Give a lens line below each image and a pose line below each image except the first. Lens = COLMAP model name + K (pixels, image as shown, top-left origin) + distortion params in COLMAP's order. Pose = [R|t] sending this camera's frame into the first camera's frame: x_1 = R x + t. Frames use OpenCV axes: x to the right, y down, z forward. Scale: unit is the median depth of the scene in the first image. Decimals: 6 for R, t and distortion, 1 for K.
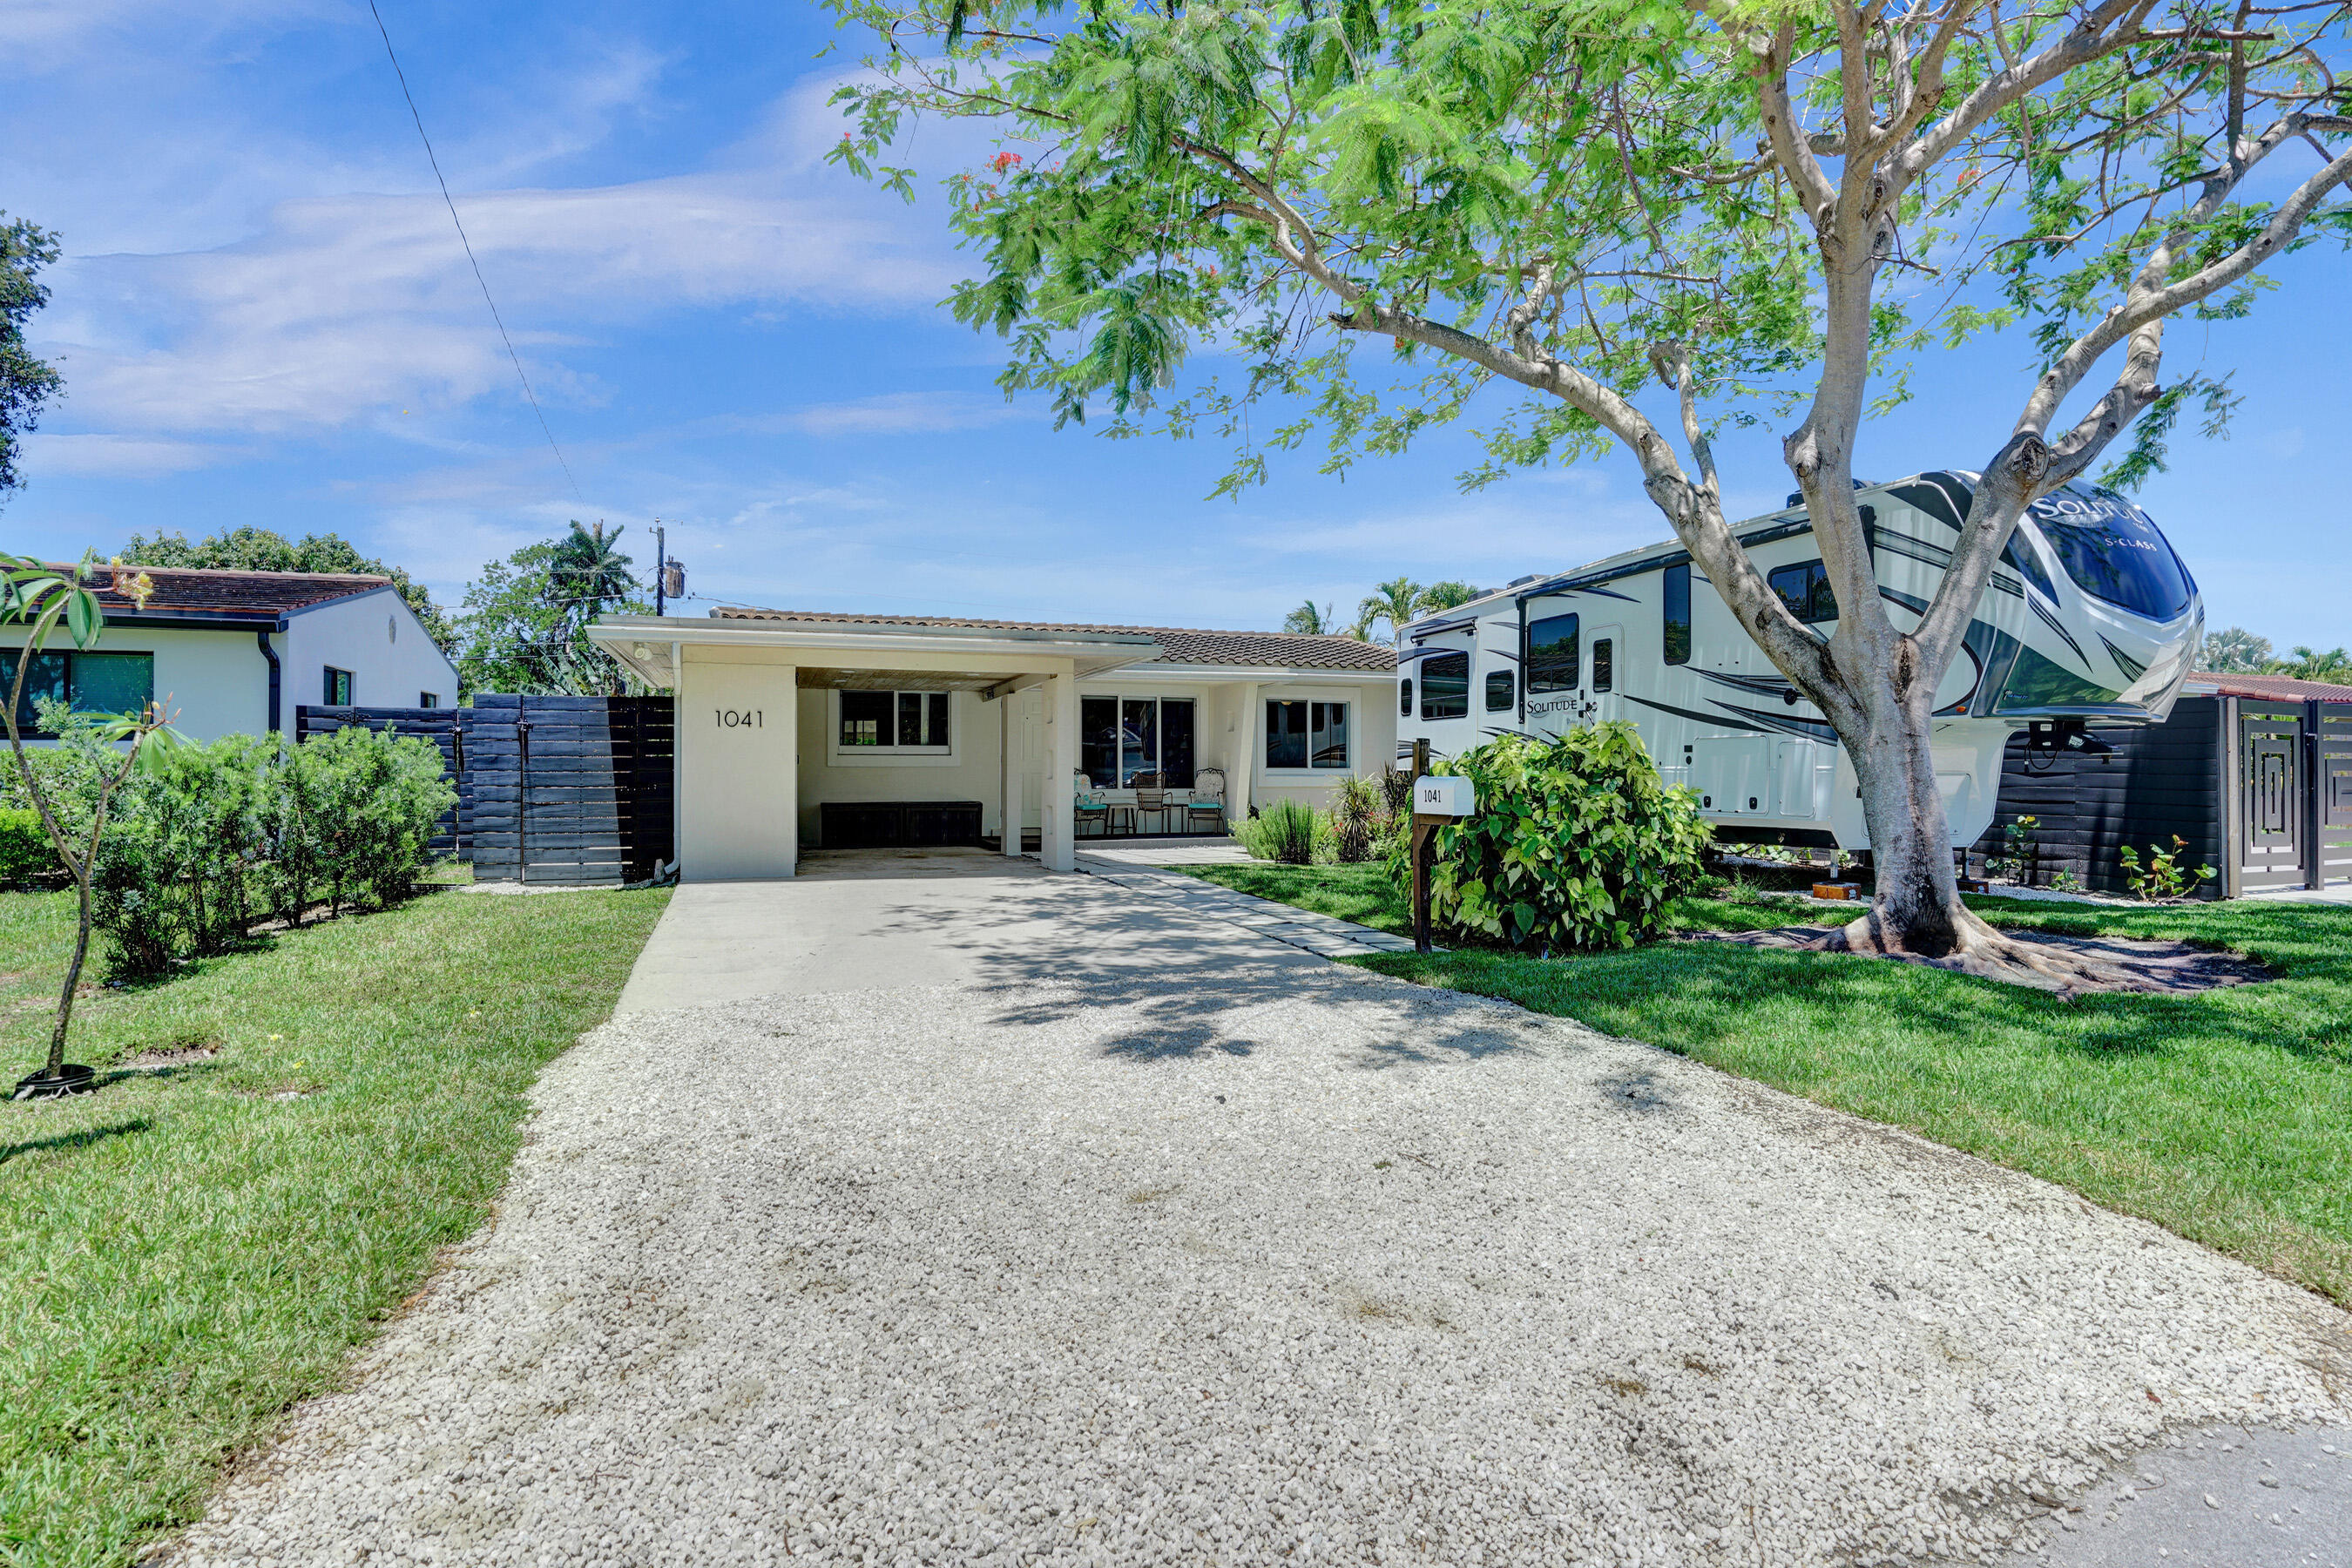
lens RADIAL K [[1130.9, 0, 1171.7], [0, 1130.9, 783.2], [0, 0, 1]] dist [-0.069113, 0.032048]
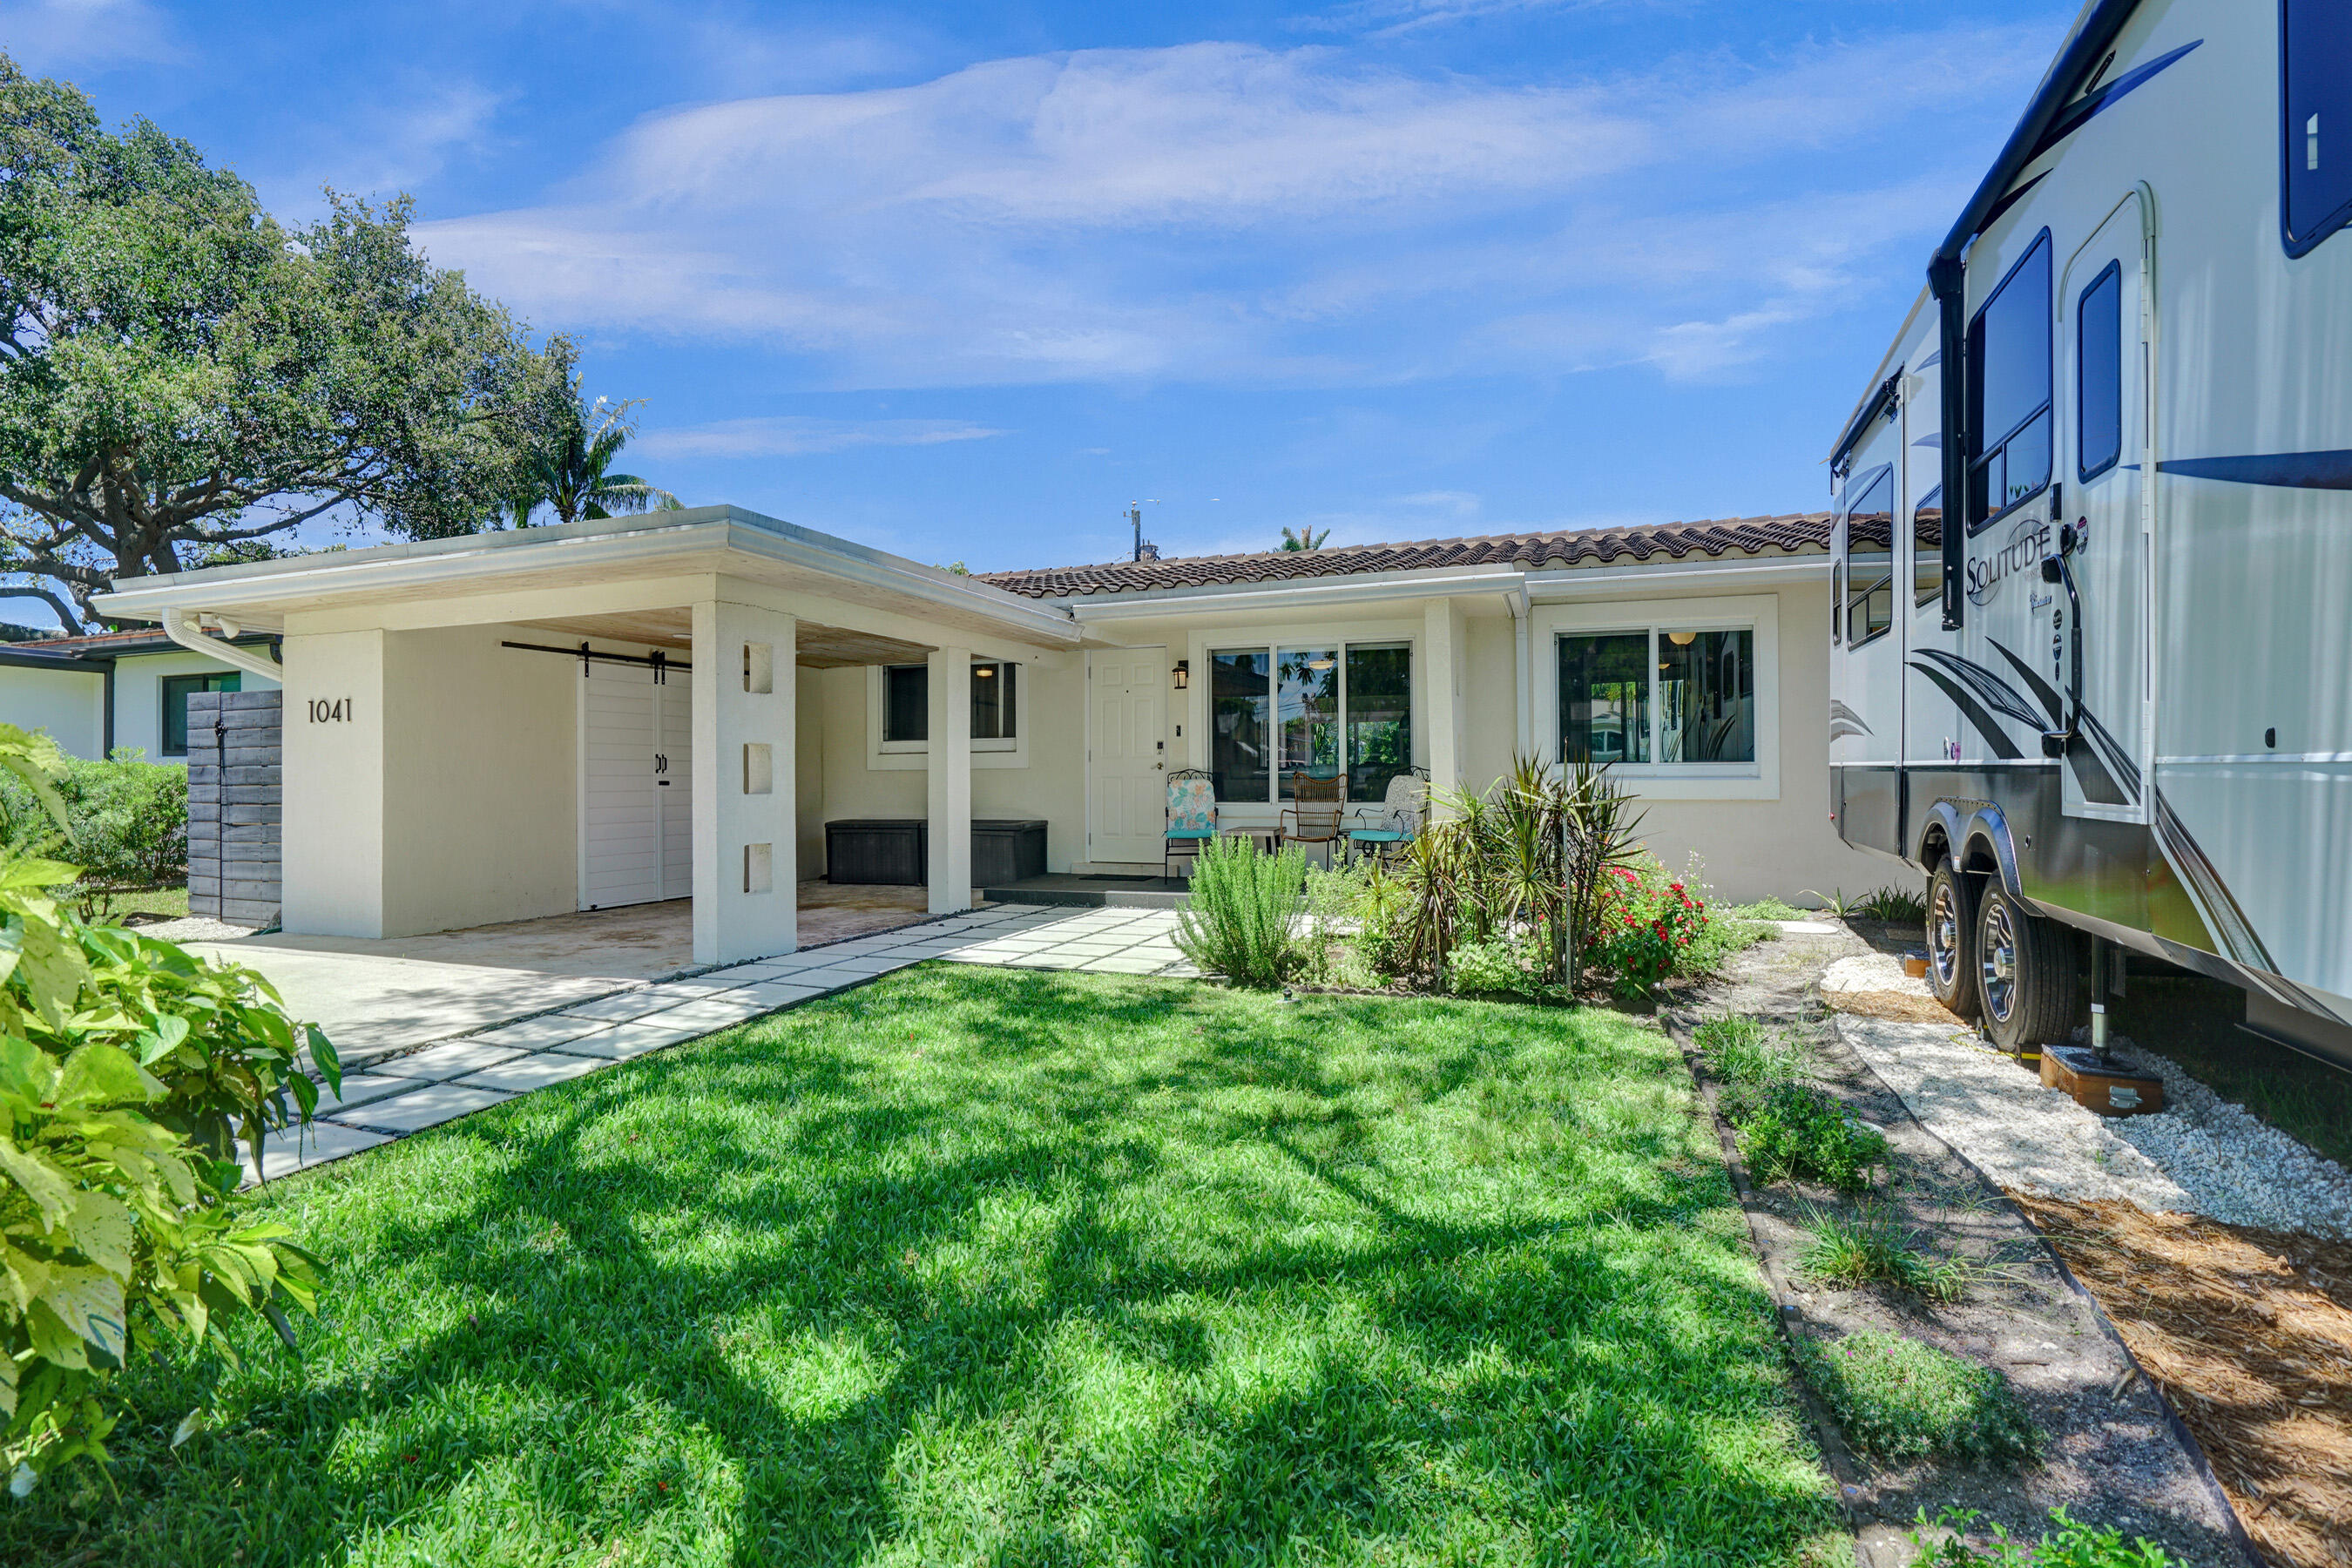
lens RADIAL K [[1123.4, 0, 1169.9], [0, 1123.4, 780.3], [0, 0, 1]] dist [-0.048647, 0.014764]
pose [[0.765275, -0.002206, -0.643700, 0.442825], [0.004074, 0.999991, 0.001416, -0.011655], [0.643691, -0.003706, 0.765277, 0.765091]]
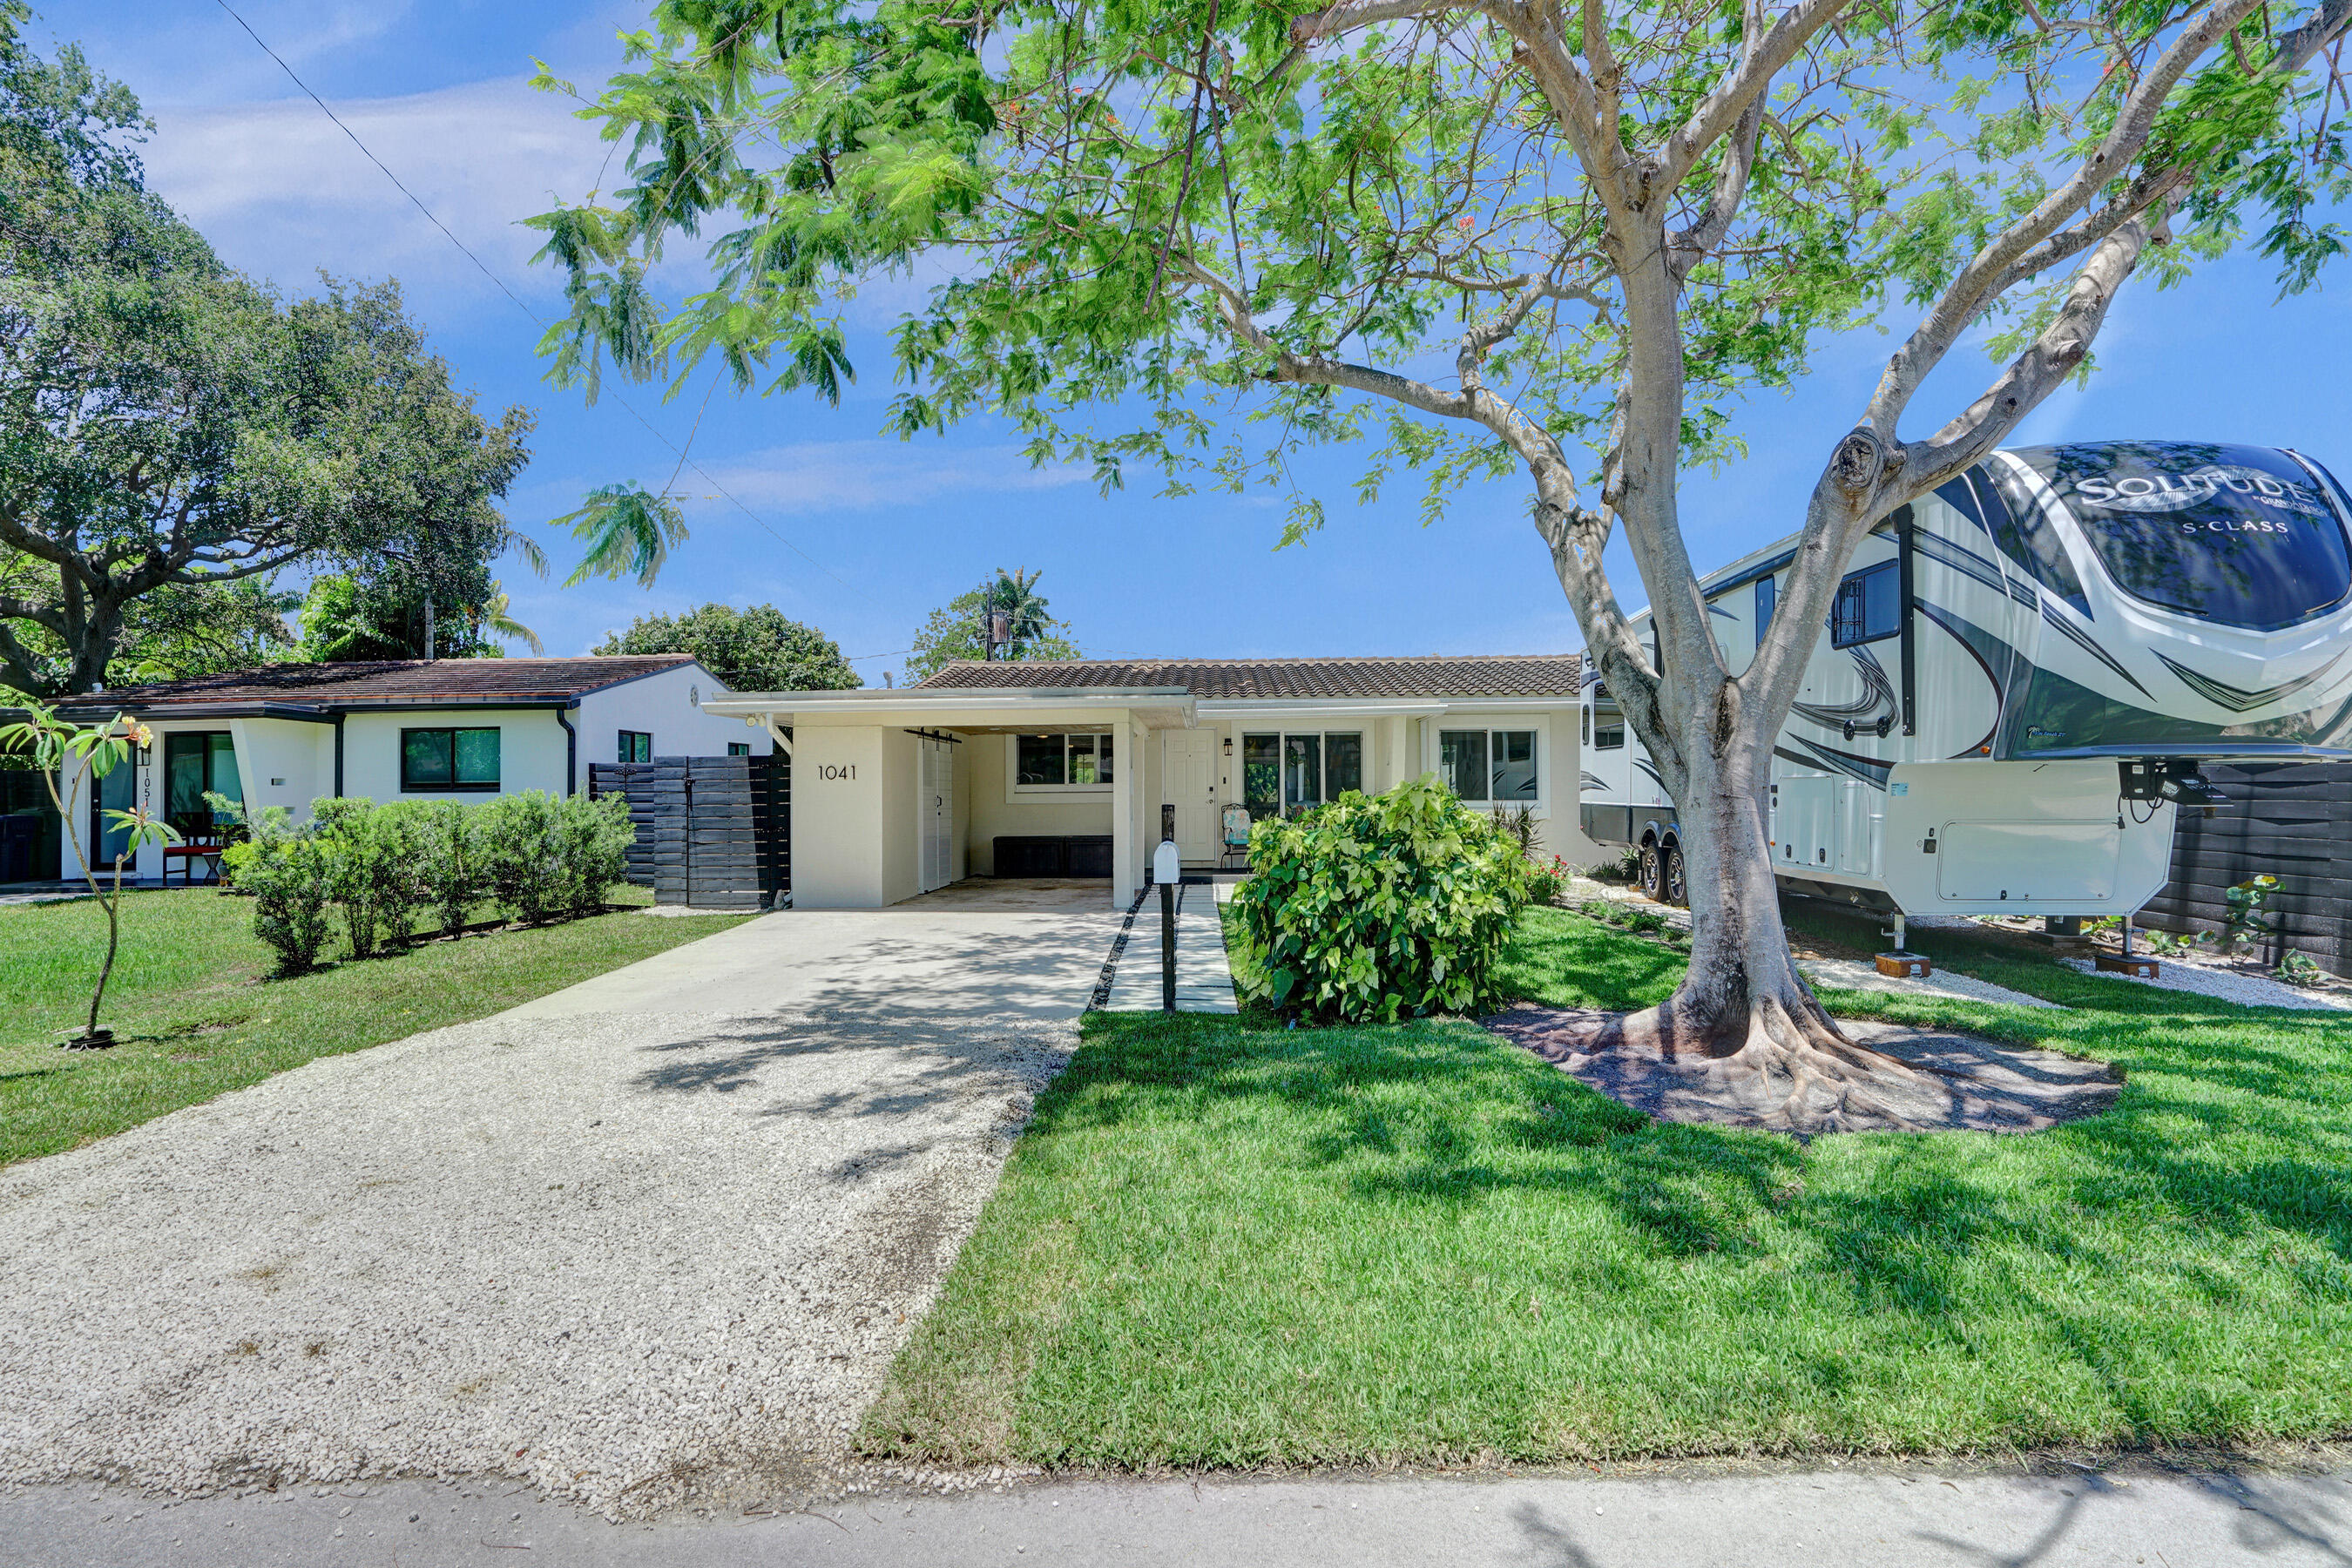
lens RADIAL K [[1130.8, 0, 1179.4], [0, 1130.8, 791.7], [0, 0, 1]] dist [-0.062178, 0.025261]
pose [[0.928158, -0.006311, -0.372133, 0.372110], [0.005048, 0.999978, -0.004367, -0.028612], [0.372153, 0.002175, 0.928169, 0.026145]]
